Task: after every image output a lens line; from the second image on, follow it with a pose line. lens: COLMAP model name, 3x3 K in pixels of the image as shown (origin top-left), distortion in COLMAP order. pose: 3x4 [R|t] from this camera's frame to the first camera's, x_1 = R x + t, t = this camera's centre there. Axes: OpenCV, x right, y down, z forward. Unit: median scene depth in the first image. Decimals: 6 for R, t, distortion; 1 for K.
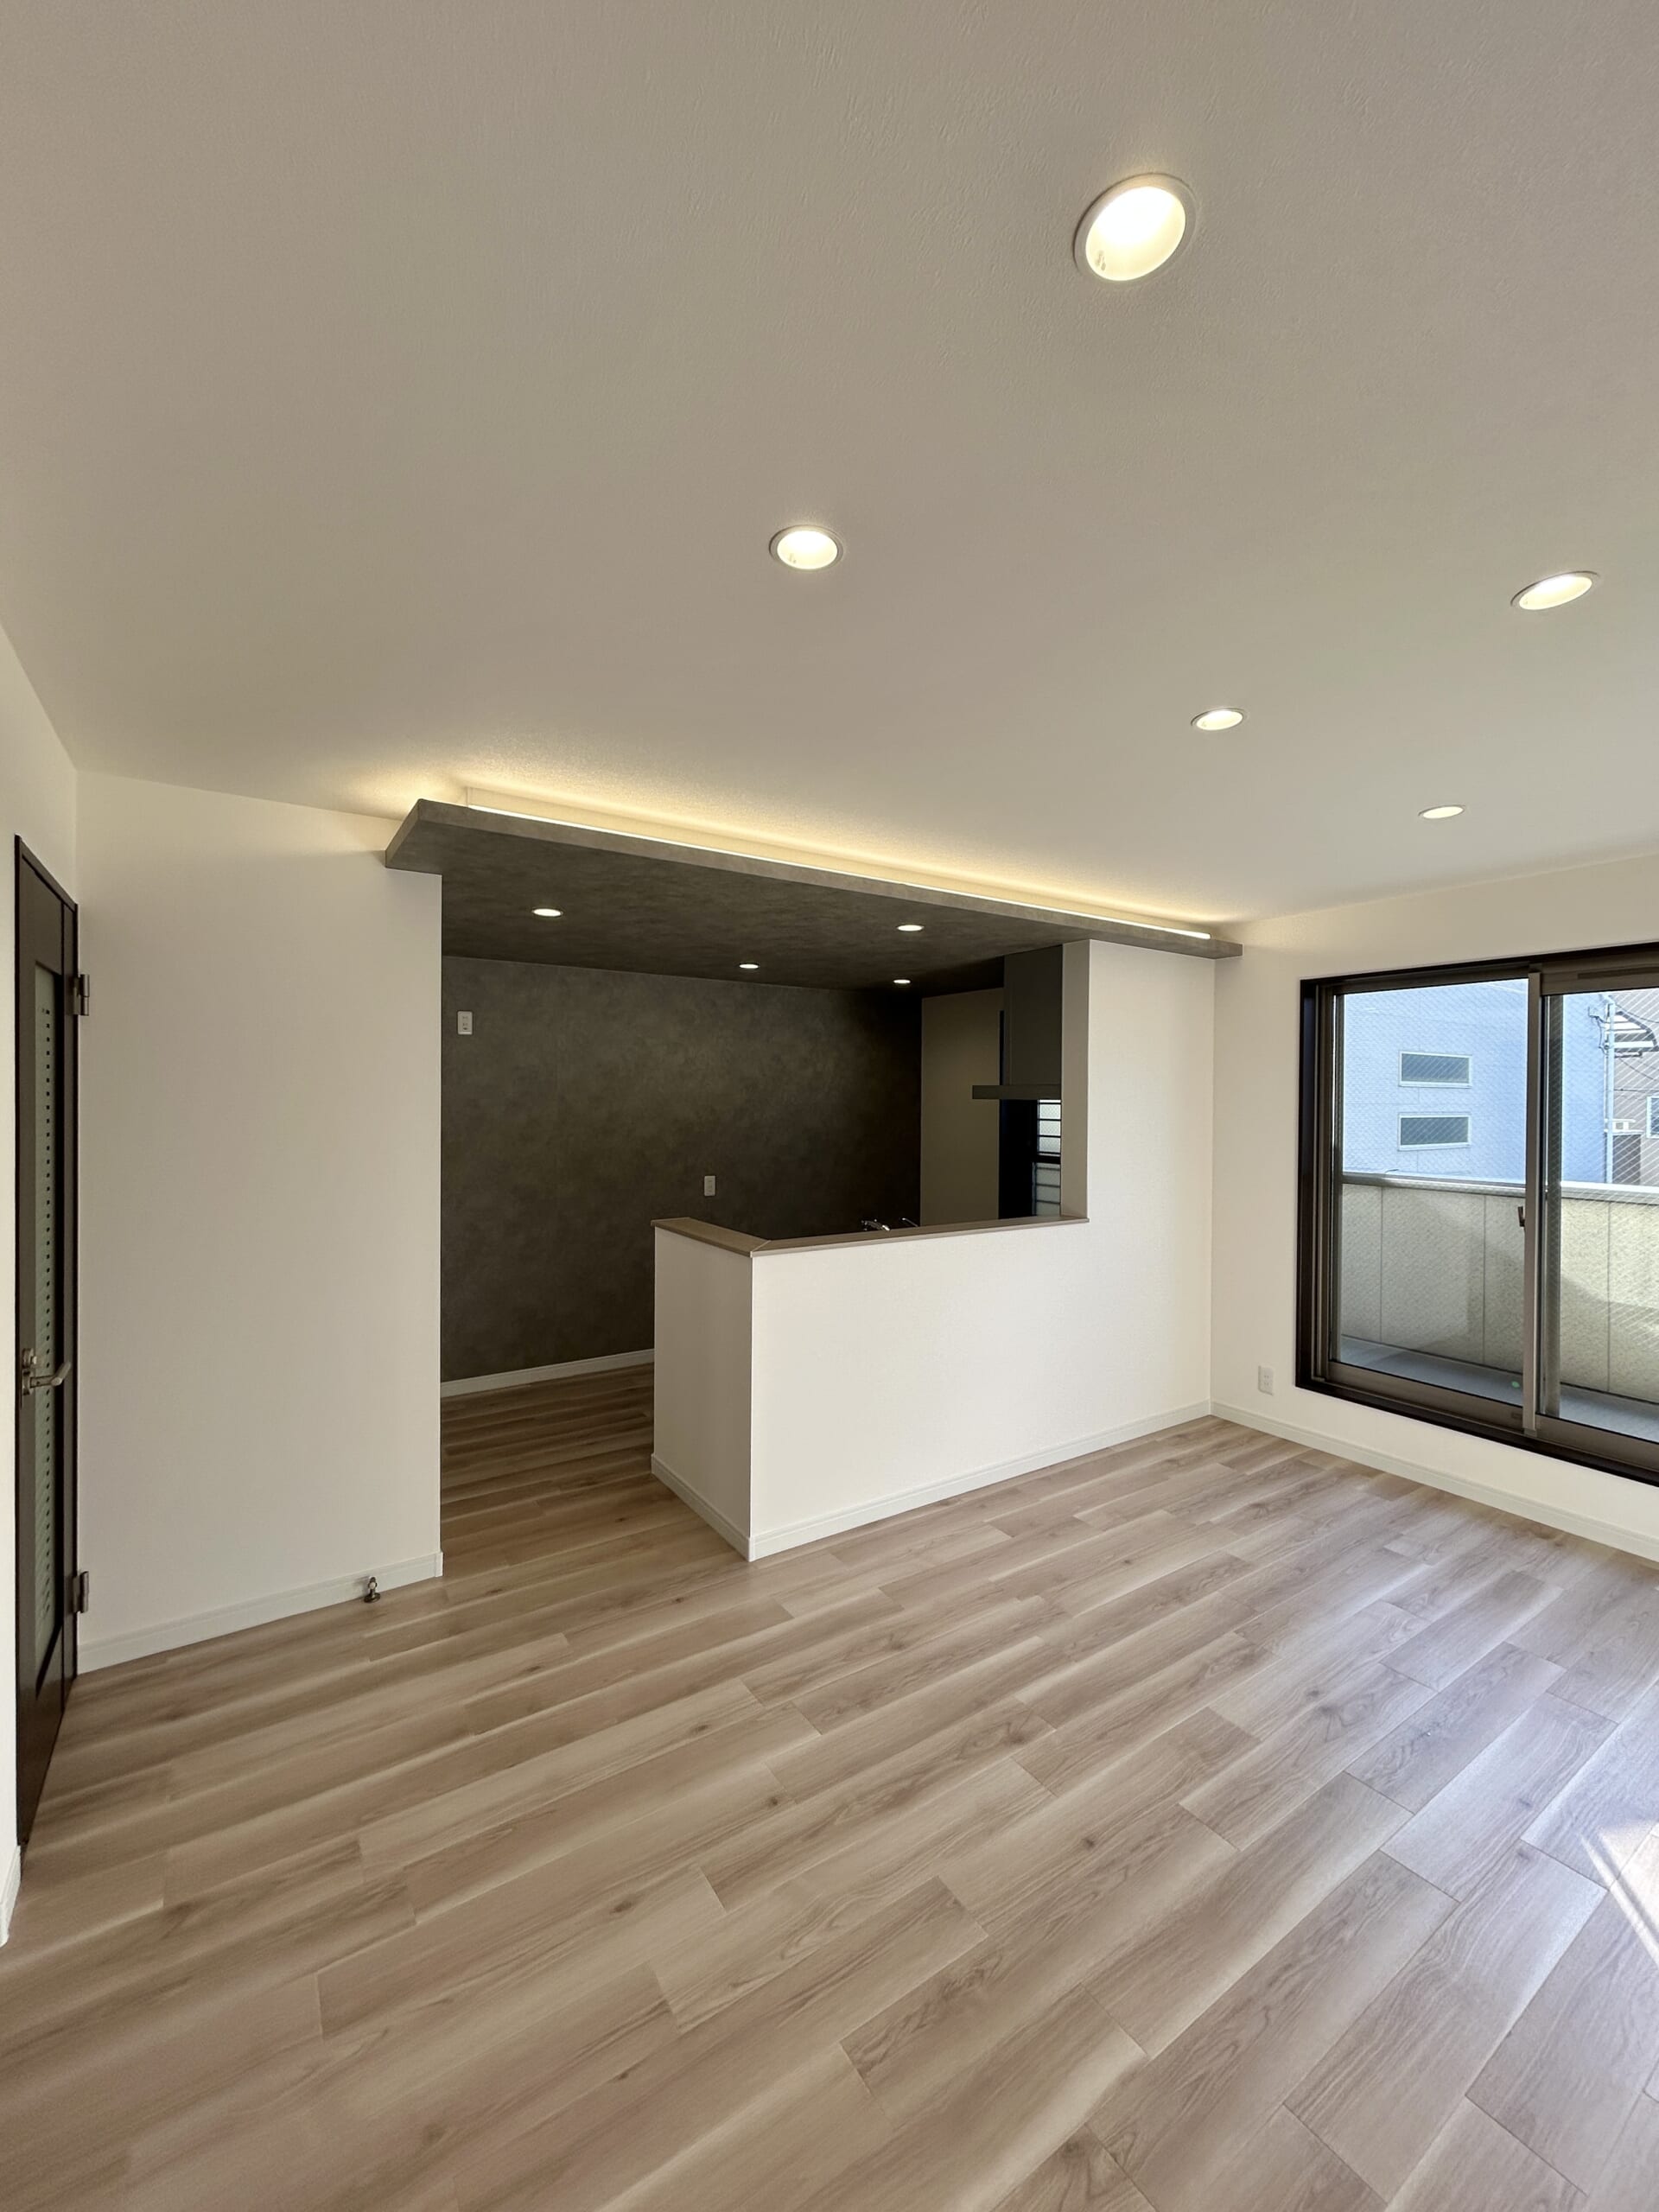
lens RADIAL K [[889.5, 0, 830.4], [0, 889.5, 1110.4], [0, 0, 1]] dist [-0.001981, 0.001174]
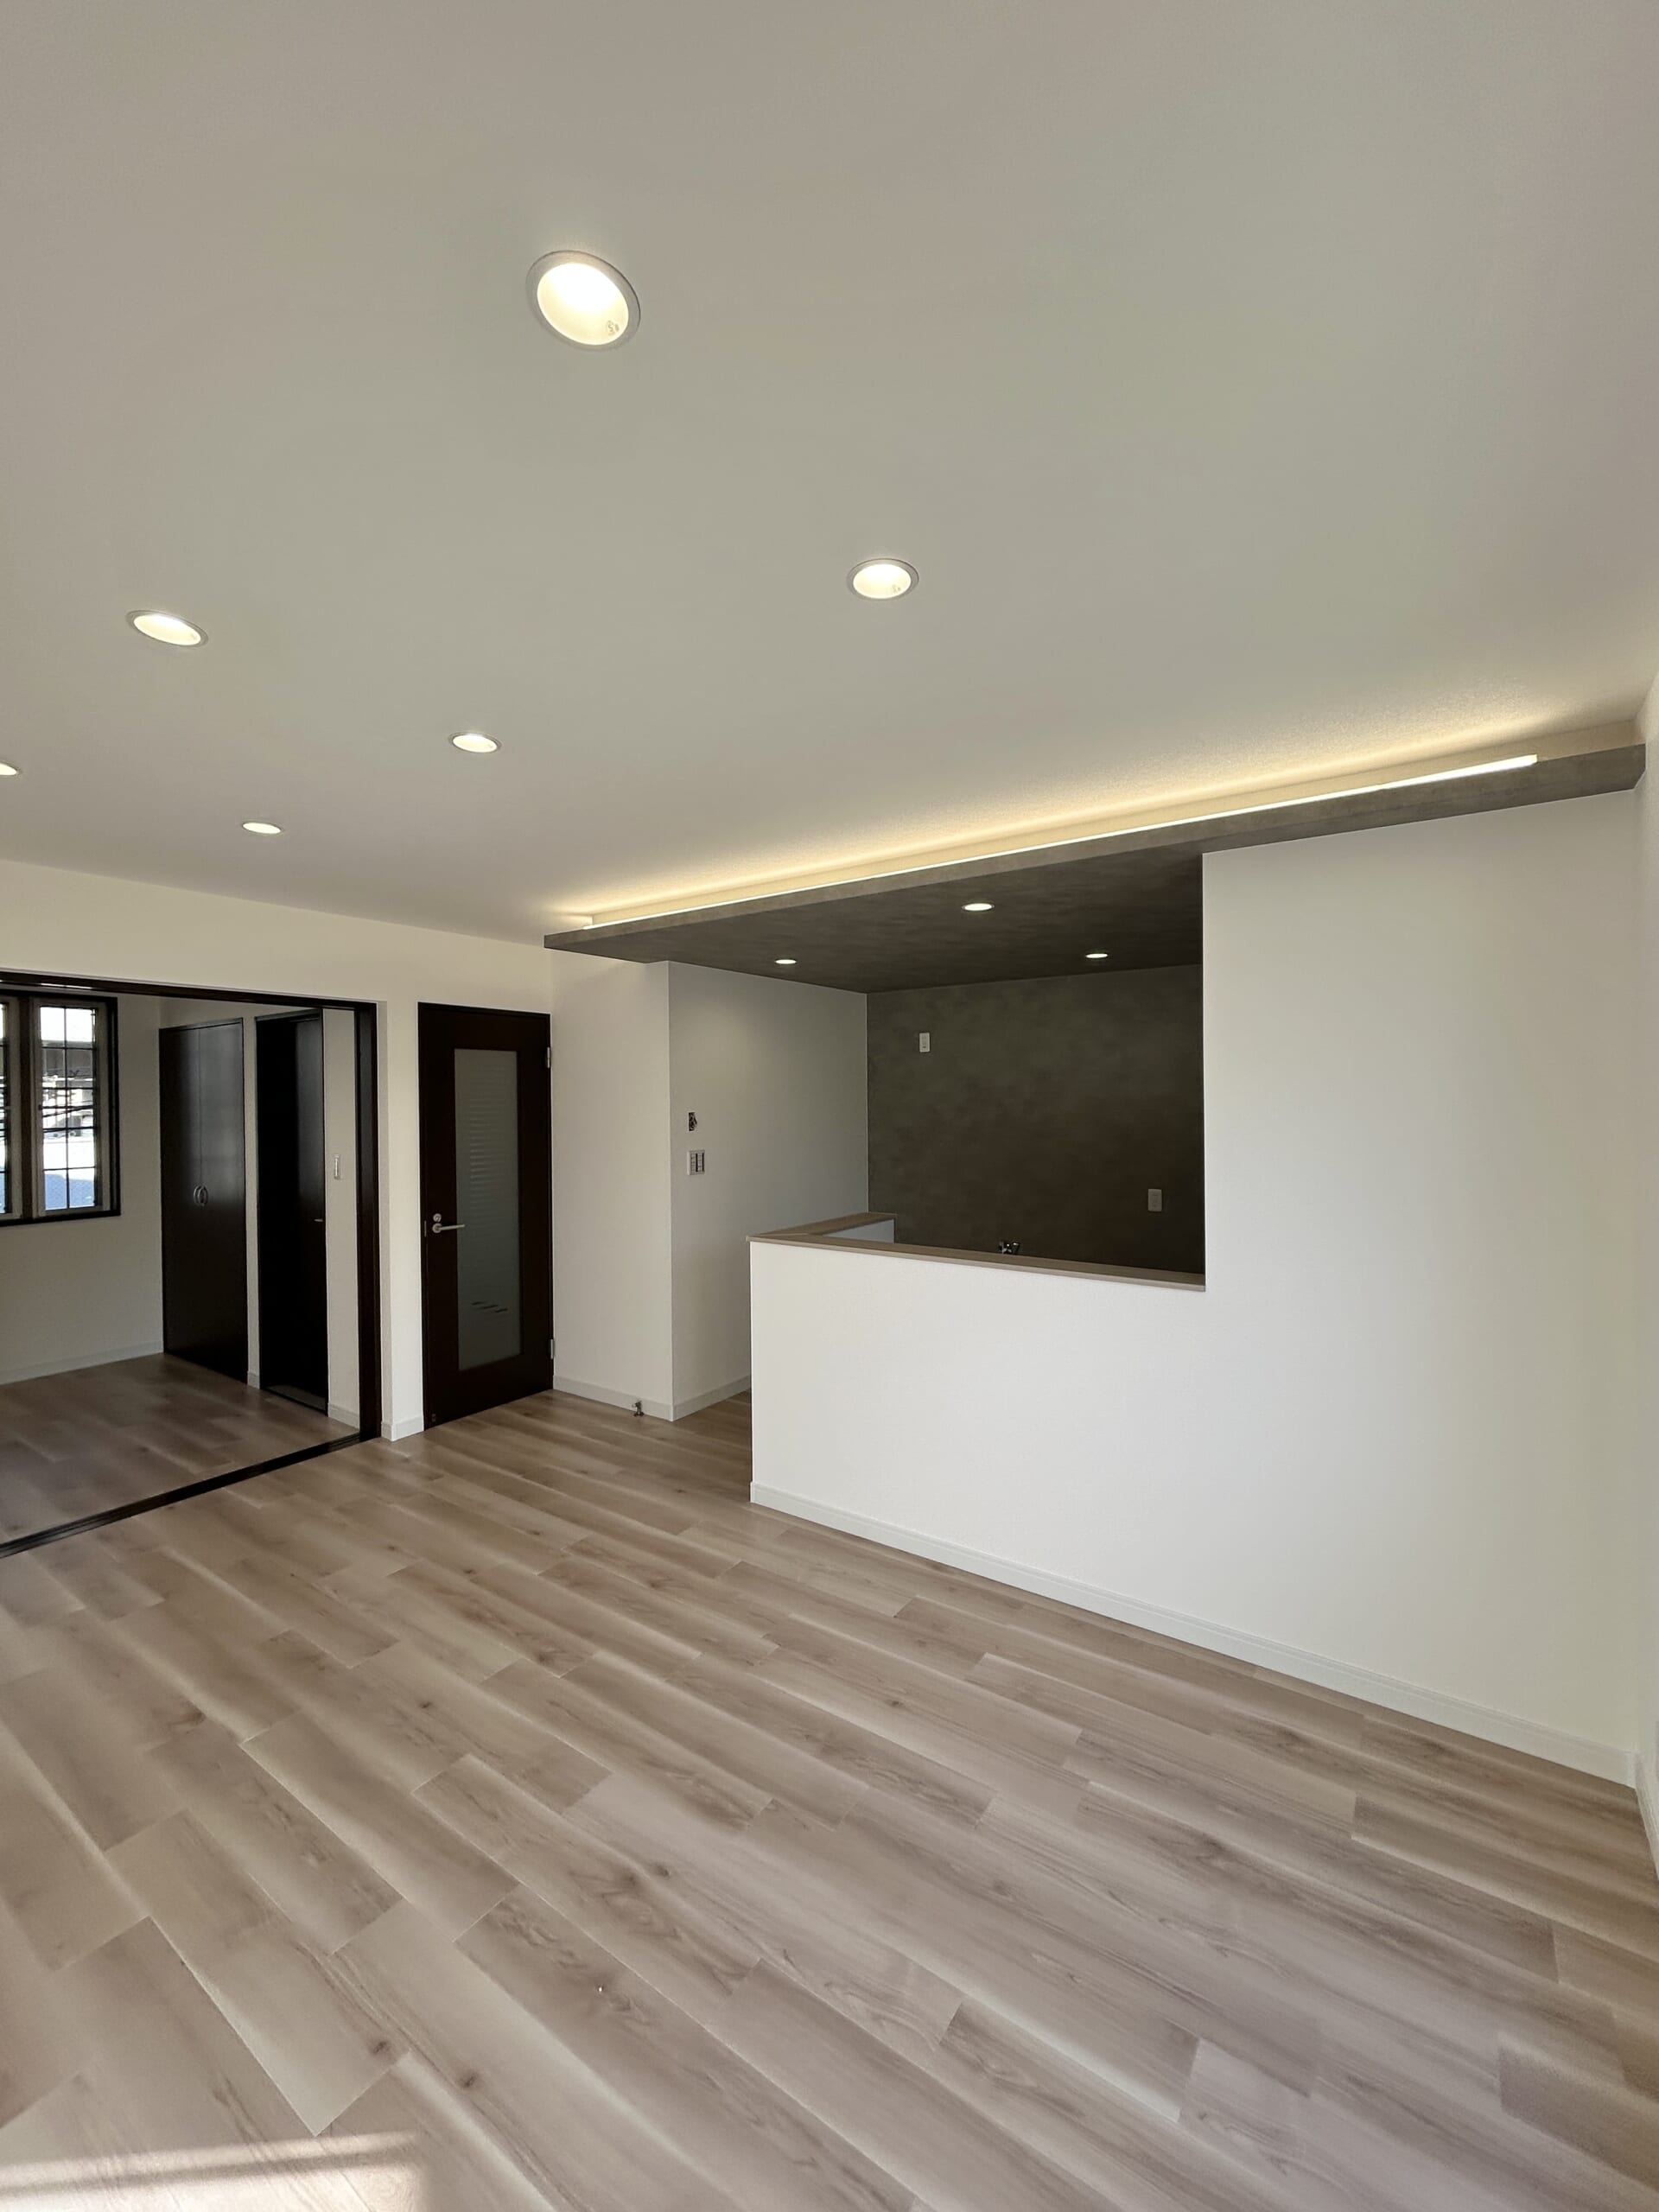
lens RADIAL K [[889.5, 0, 828.2], [0, 889.5, 1101.5], [0, 0, 1]] dist [-0.001981, 0.001174]
pose [[0.366100, -0.010762, -0.930513, 1.252201], [-0.001457, 0.999925, -0.012138, -0.004803], [0.930574, 0.005799, 0.366057, 0.800964]]
